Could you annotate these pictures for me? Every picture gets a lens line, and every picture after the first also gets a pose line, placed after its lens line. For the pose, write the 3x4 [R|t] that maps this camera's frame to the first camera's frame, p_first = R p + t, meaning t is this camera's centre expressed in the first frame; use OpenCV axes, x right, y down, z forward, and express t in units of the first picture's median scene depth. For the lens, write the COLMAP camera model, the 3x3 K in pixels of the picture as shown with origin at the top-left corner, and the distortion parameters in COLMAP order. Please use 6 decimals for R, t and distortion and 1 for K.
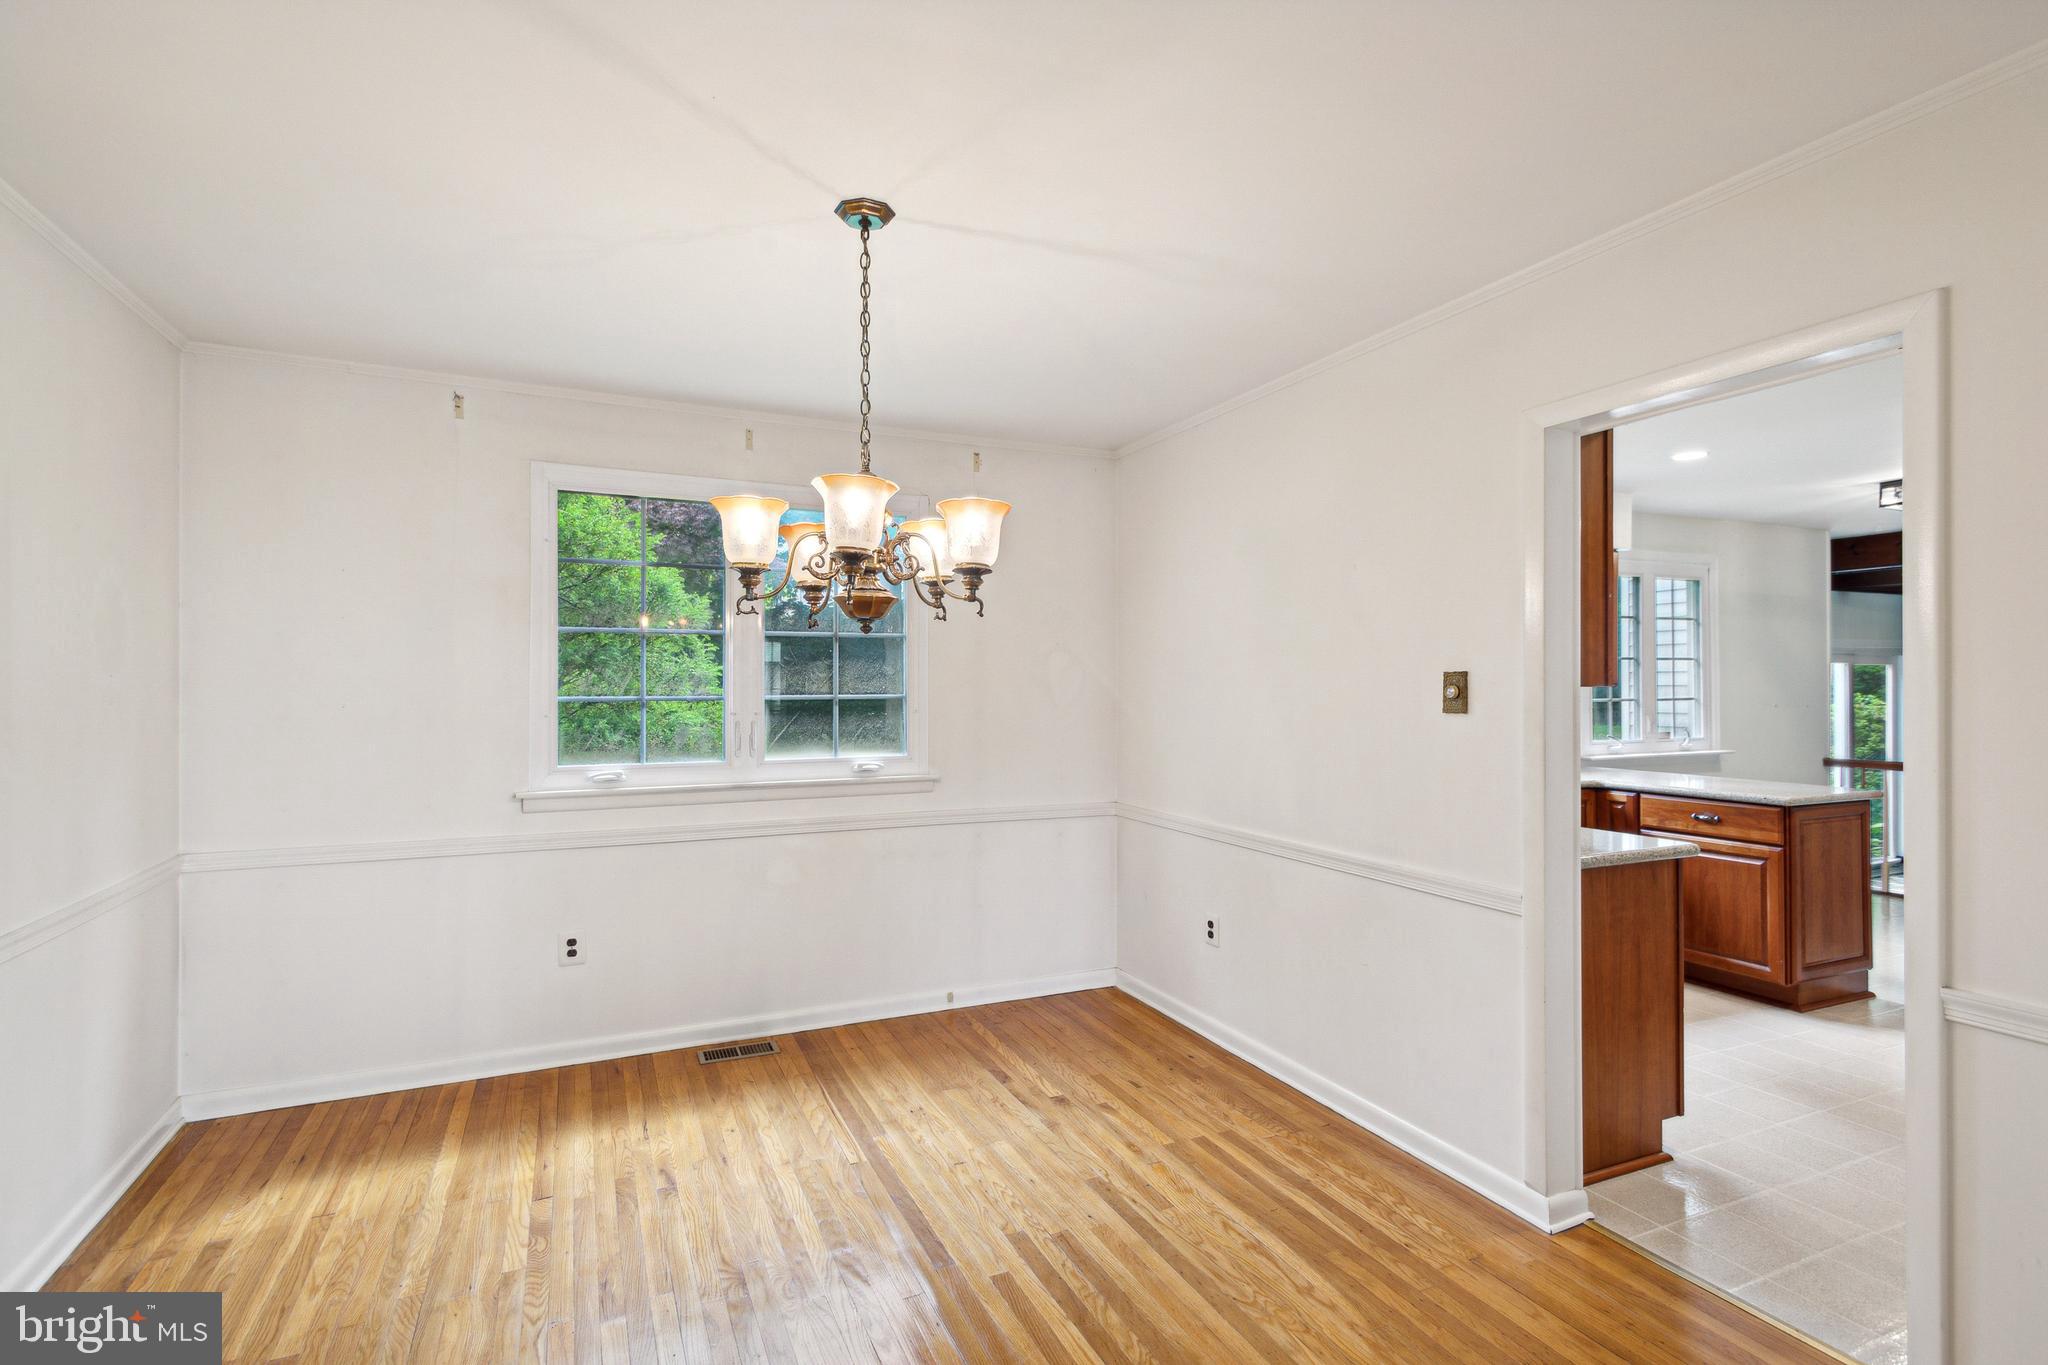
lens RADIAL K [[979.1, 0, 1024.0], [0, 979.1, 682.5], [0, 0, 1]] dist [0.023673, 0.000081]
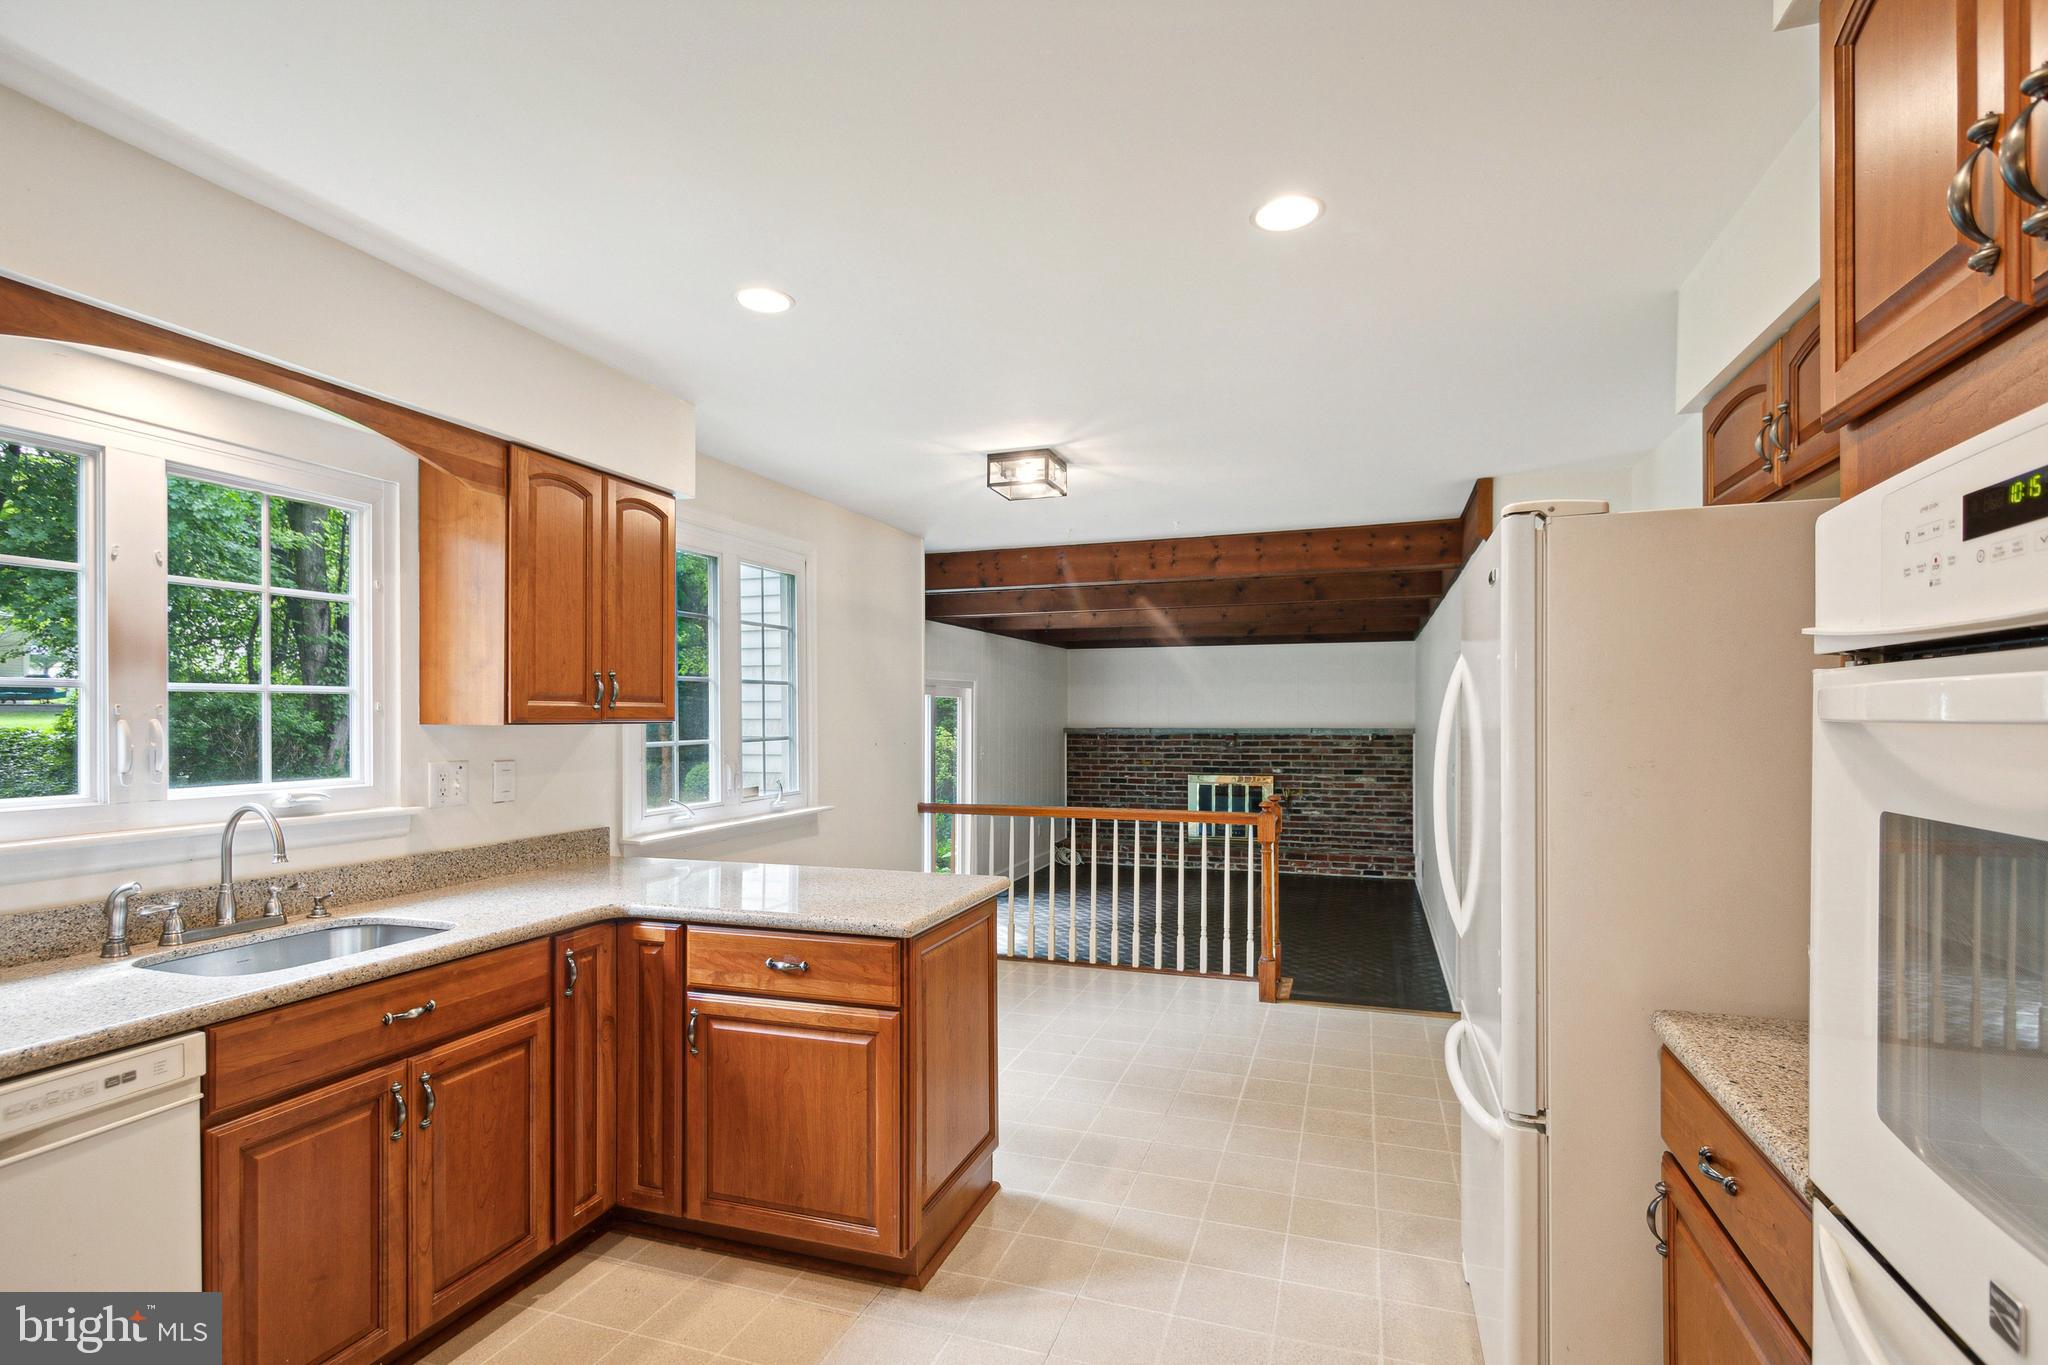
lens RADIAL K [[976.8, 0, 1025.4], [0, 976.8, 705.7], [0, 0, 1]] dist [0.002460, 0.000292]
pose [[0.687426, 0.007676, 0.726214, 0.366035], [-0.001188, 0.999955, -0.009445, -0.001338], [-0.726254, 0.005630, 0.687404, 0.505103]]
